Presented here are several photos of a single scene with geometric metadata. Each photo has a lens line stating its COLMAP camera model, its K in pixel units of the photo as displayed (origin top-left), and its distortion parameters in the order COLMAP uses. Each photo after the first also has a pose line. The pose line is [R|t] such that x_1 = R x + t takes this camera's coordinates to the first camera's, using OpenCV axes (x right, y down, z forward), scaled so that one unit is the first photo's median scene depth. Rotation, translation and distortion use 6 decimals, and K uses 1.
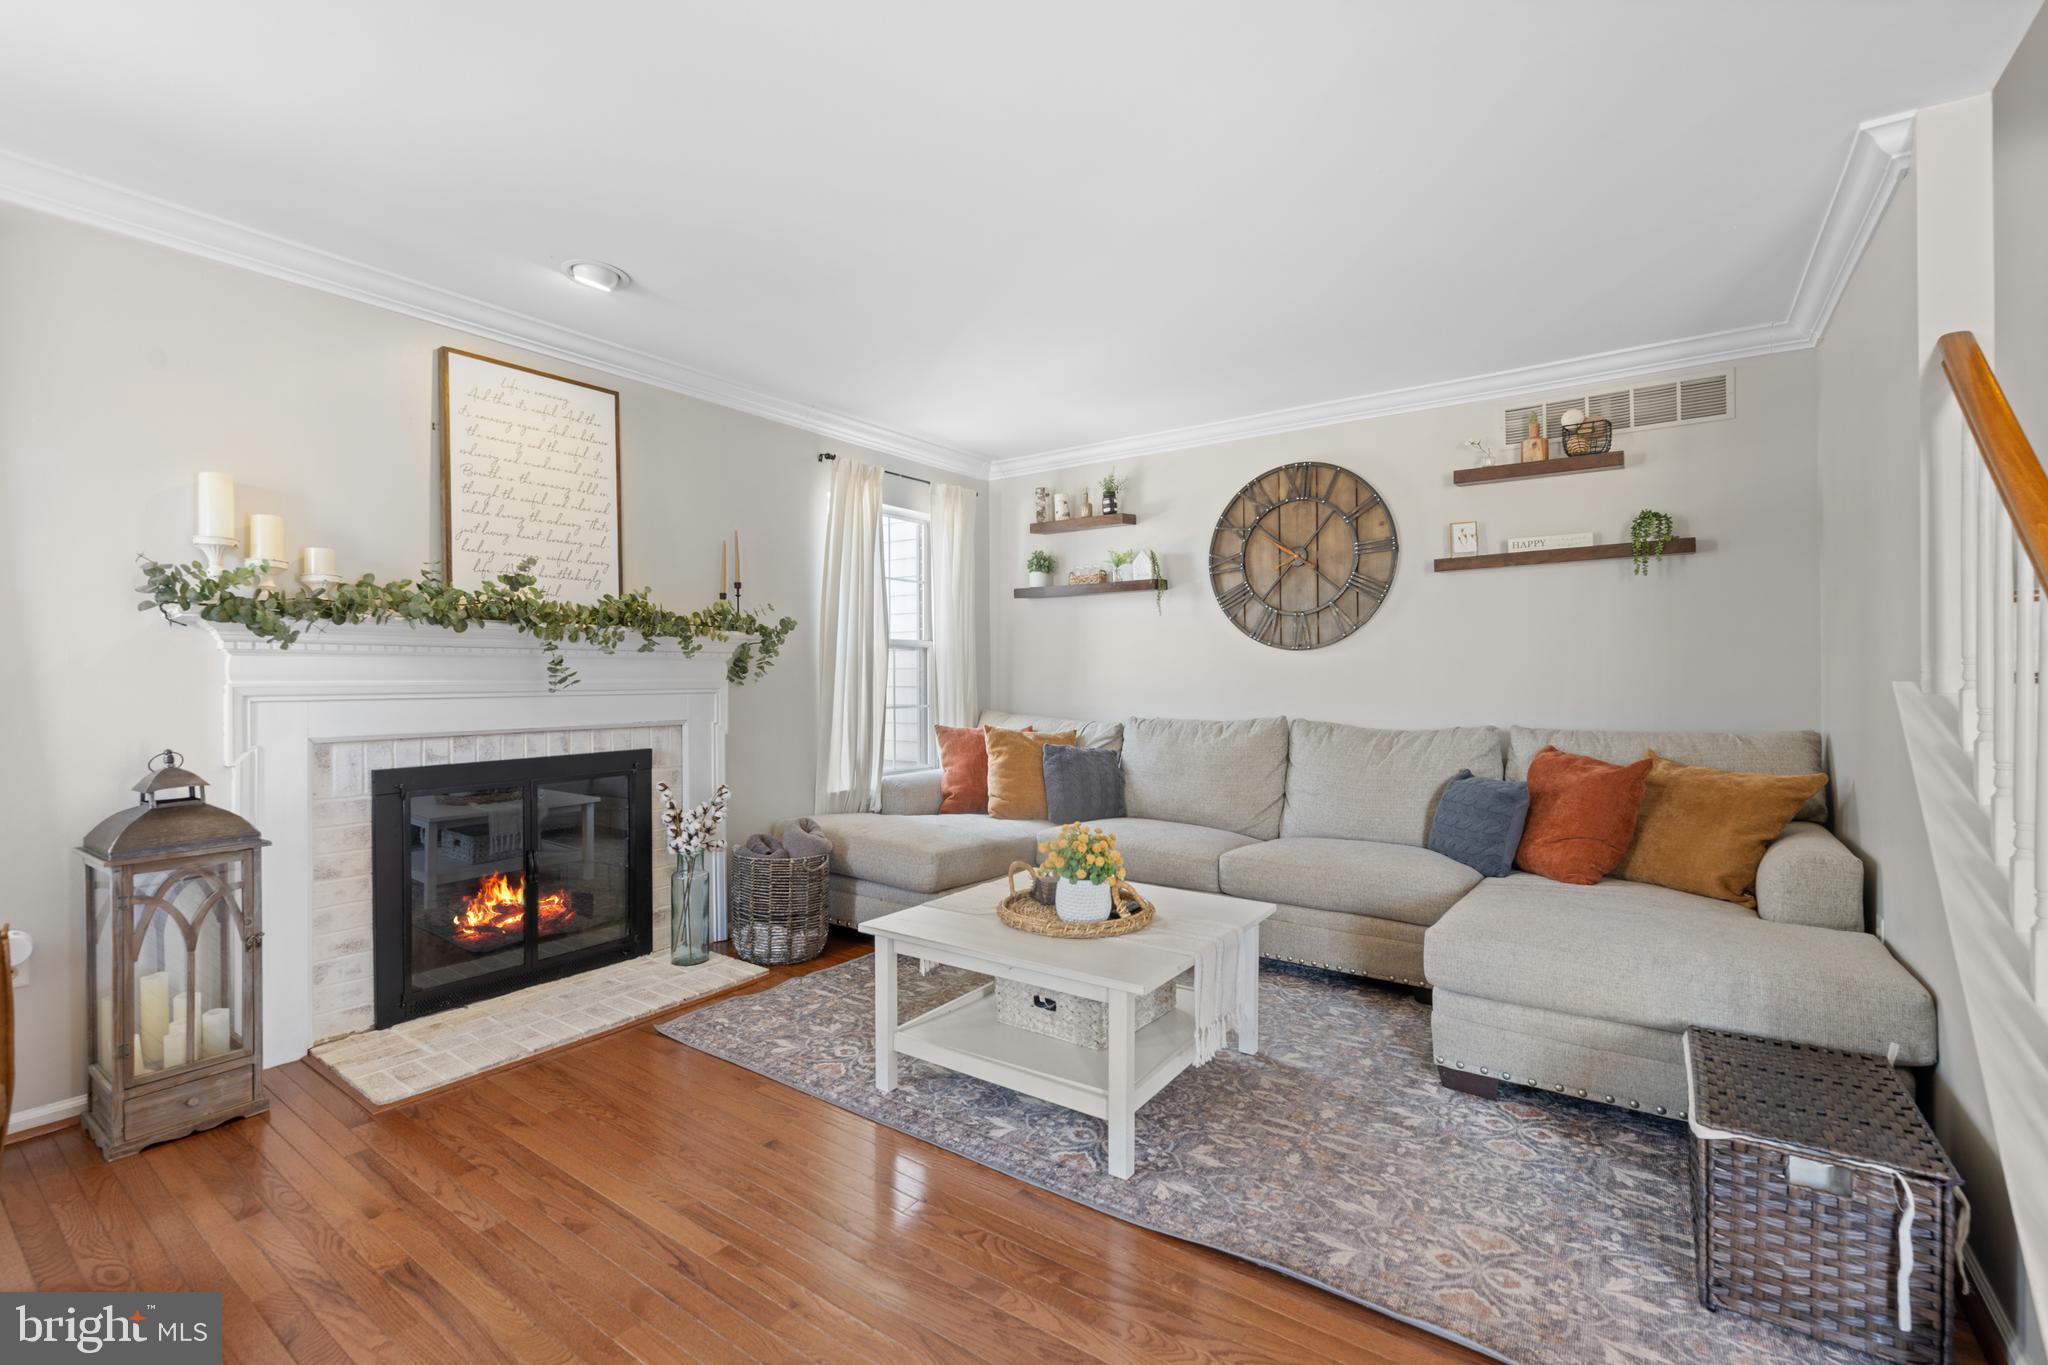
lens RADIAL K [[894.8, 0, 1024.0], [0, 894.8, 682.5], [0, 0, 1]] dist [-0.000244, 0.000267]
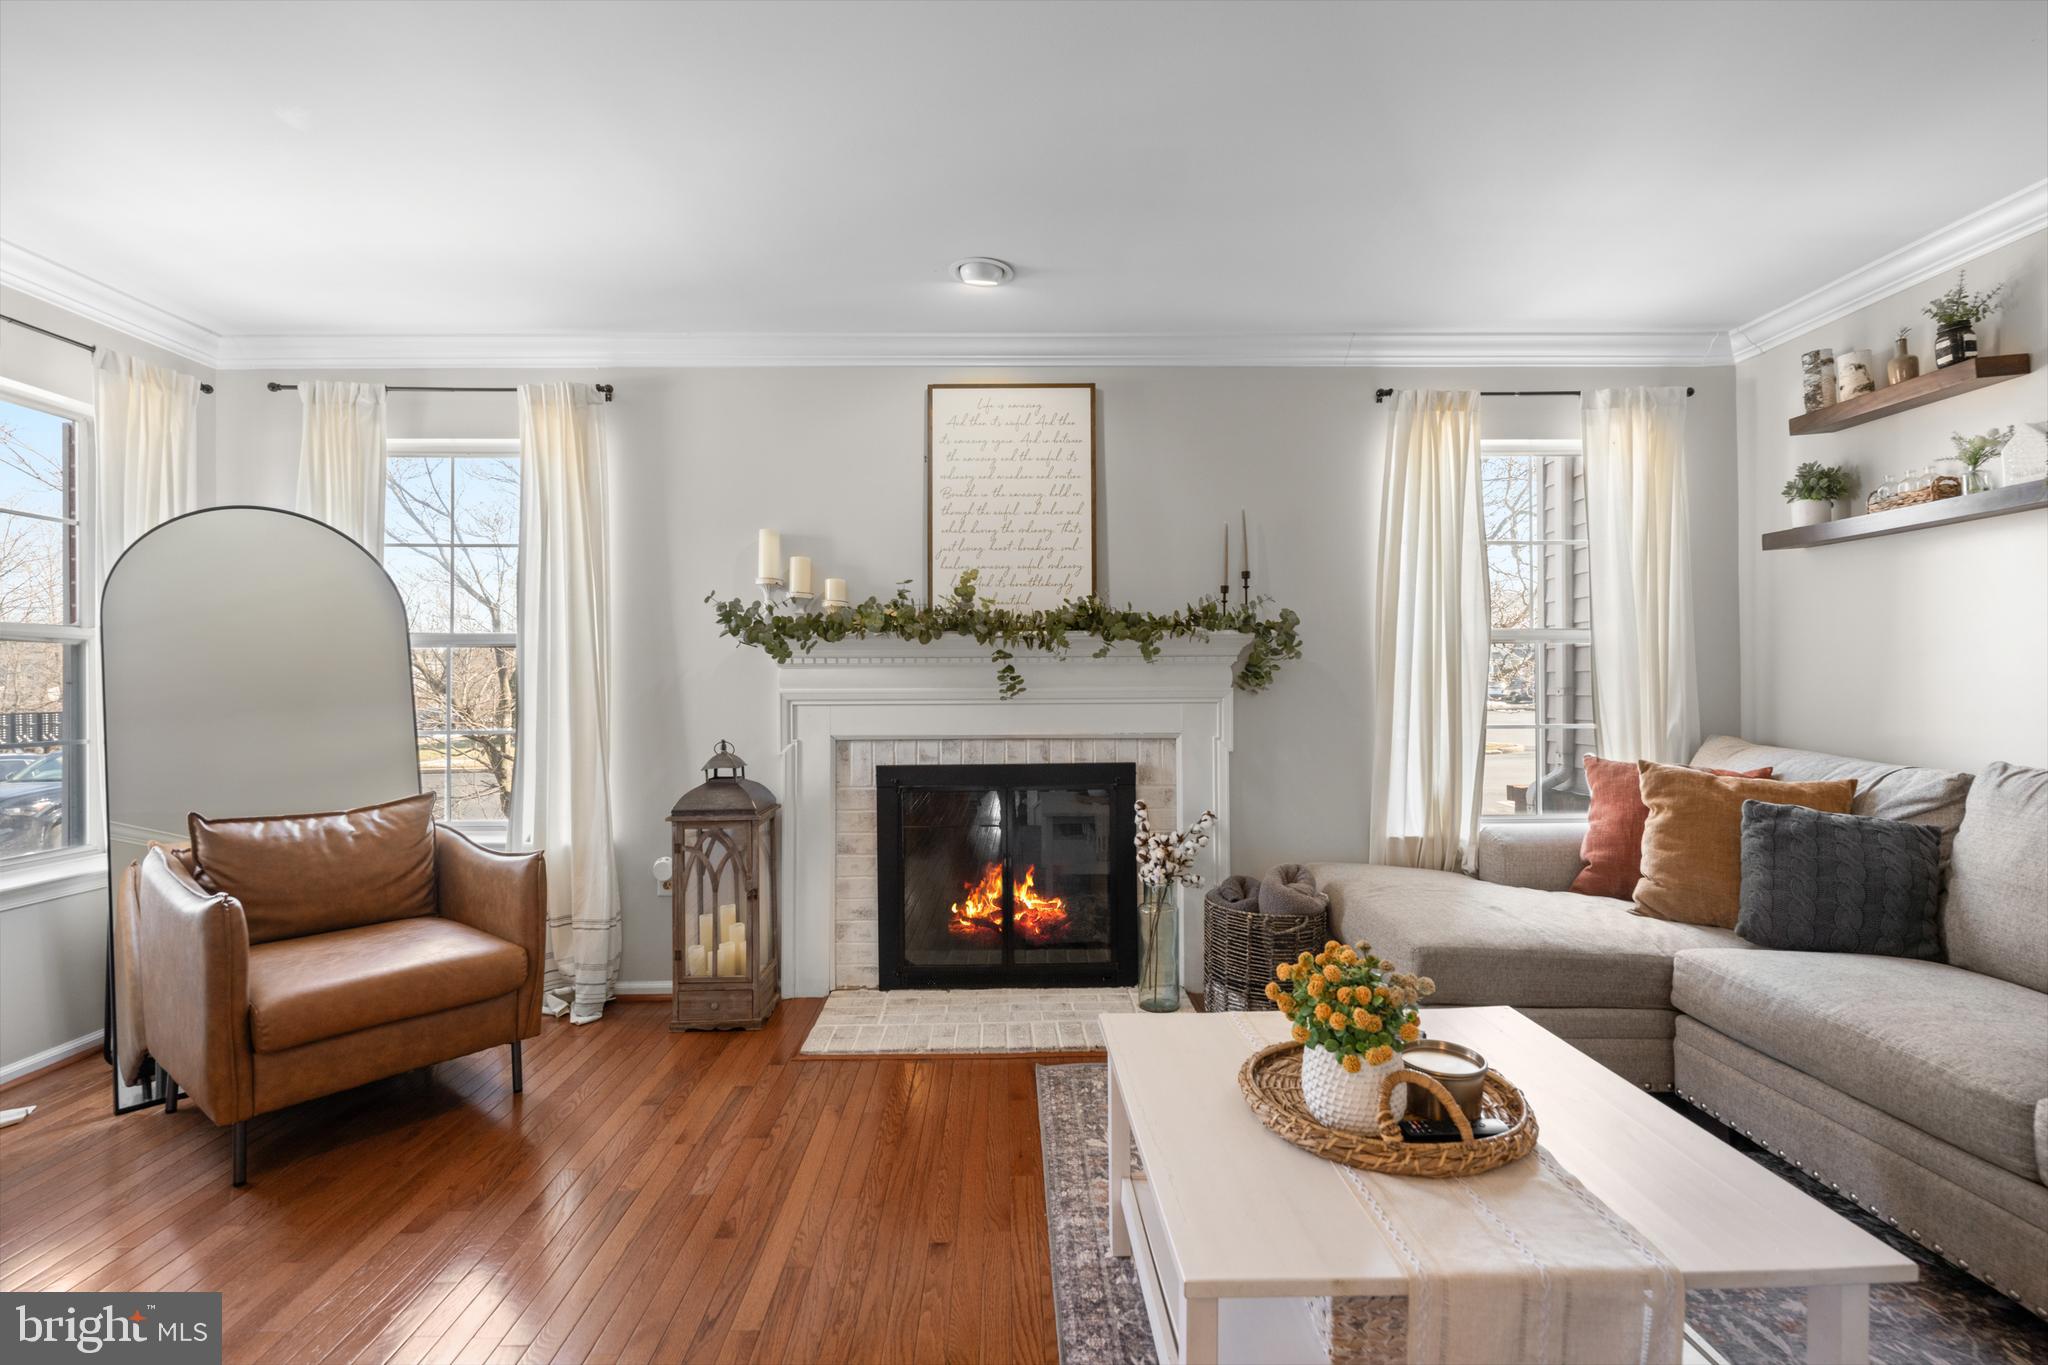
lens RADIAL K [[945.8, 0, 1024.0], [0, 945.8, 682.5], [0, 0, 1]] dist [-0.001047, 0.000372]
pose [[0.591532, -0.002763, -0.806277, 0.316018], [-0.001931, 0.999986, -0.004844, -0.003434], [0.806279, 0.004422, 0.591518, 0.359121]]
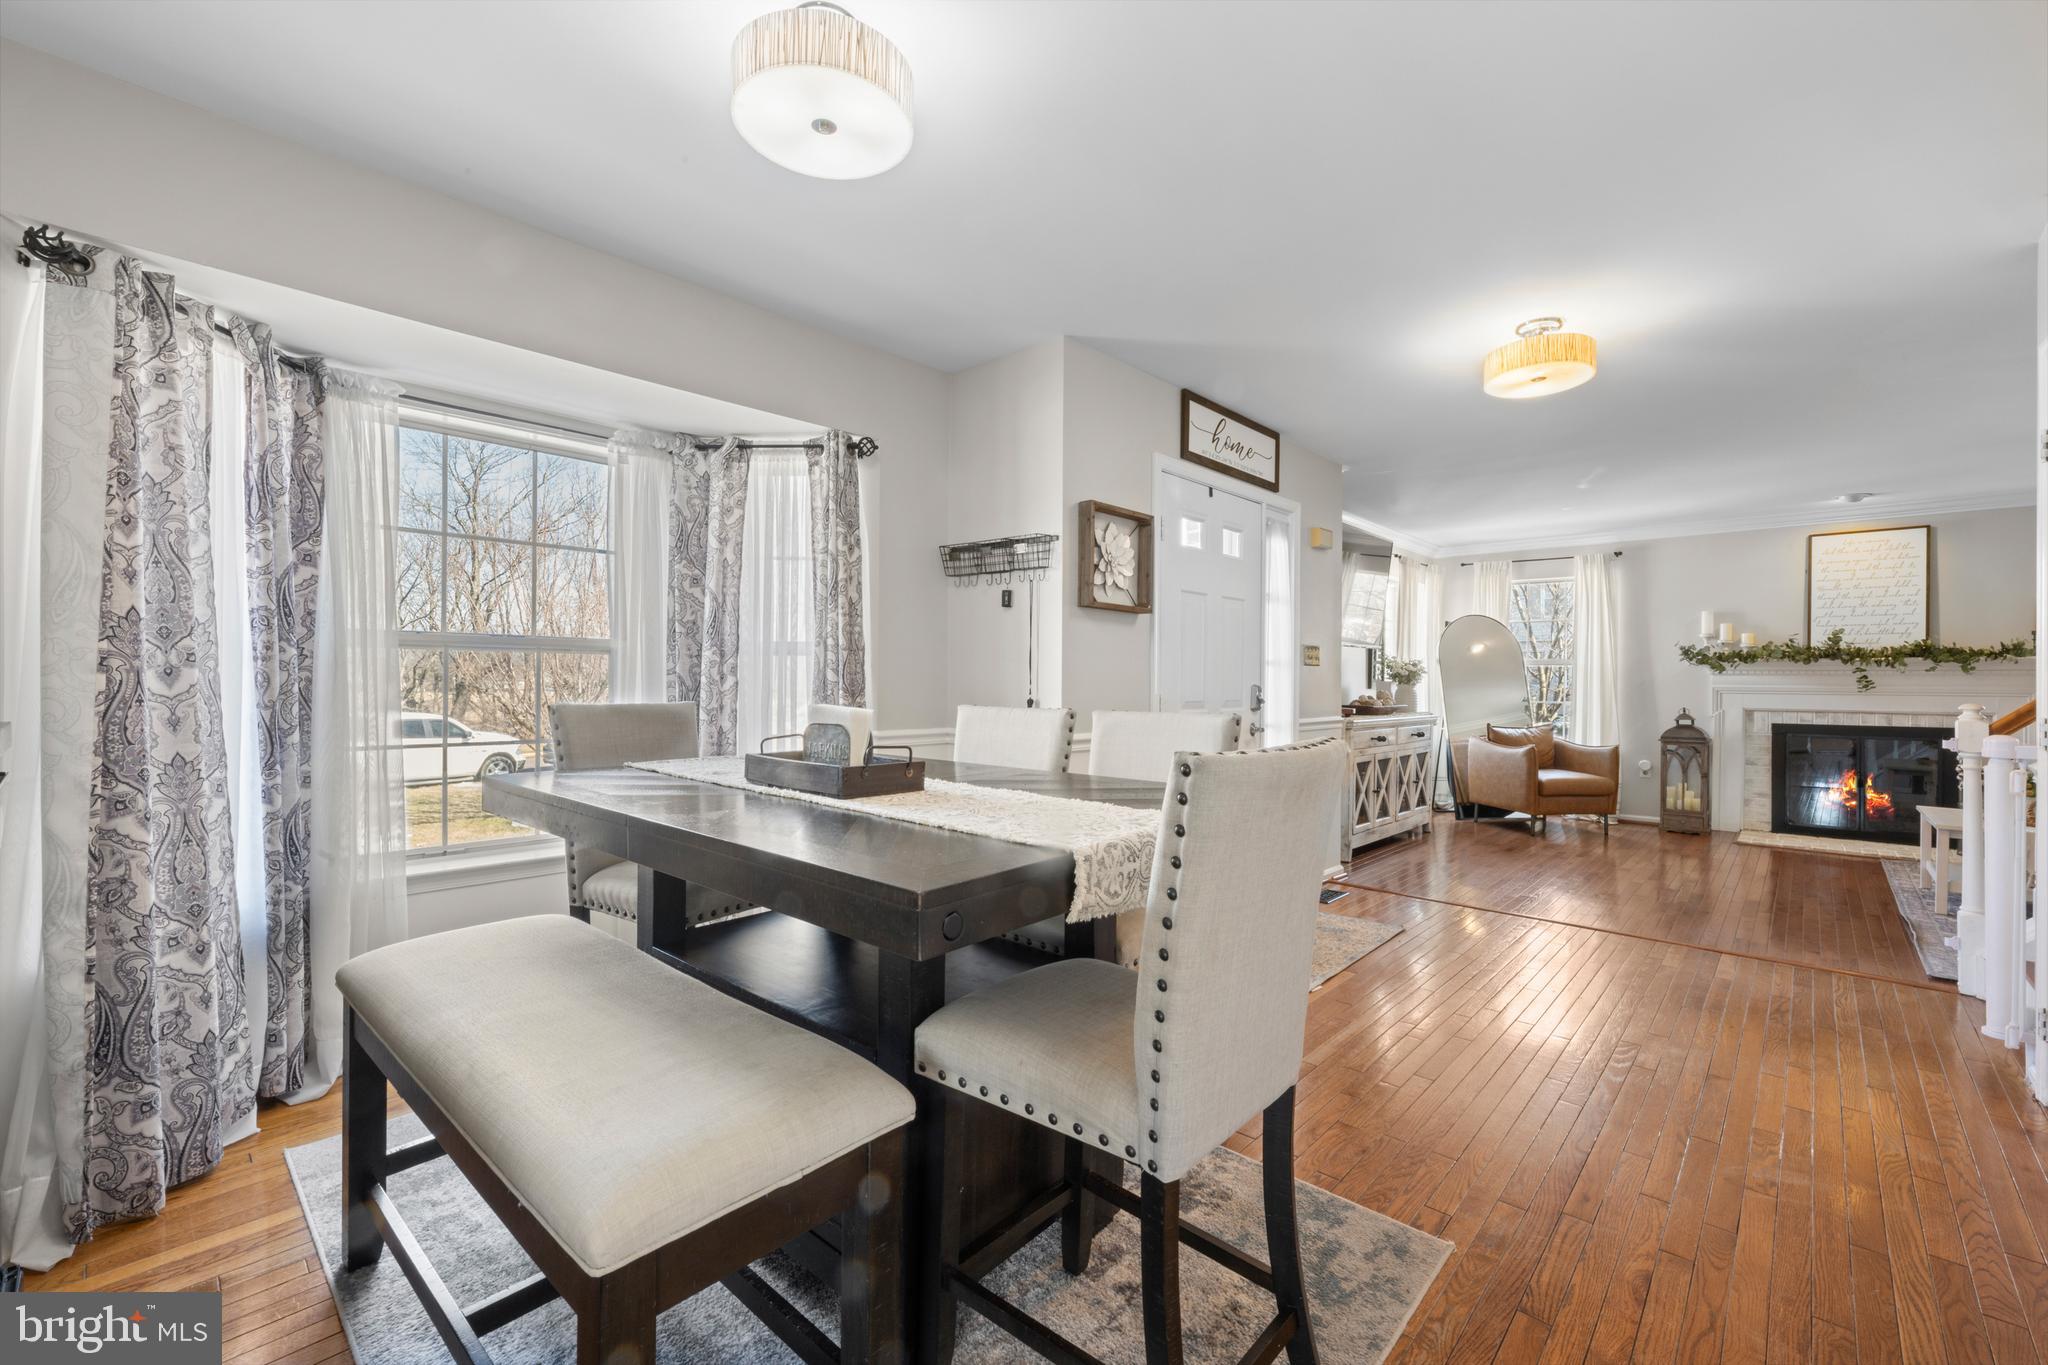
lens RADIAL K [[872.3, 0, 1024.0], [0, 872.3, 682.5], [0, 0, 1]] dist [0.010358, -0.000109]
pose [[-0.117781, 0.002183, -0.993037, 1.538219], [-0.015222, 0.999876, 0.004004, 0.008614], [0.992923, 0.015588, -0.117733, -0.590880]]
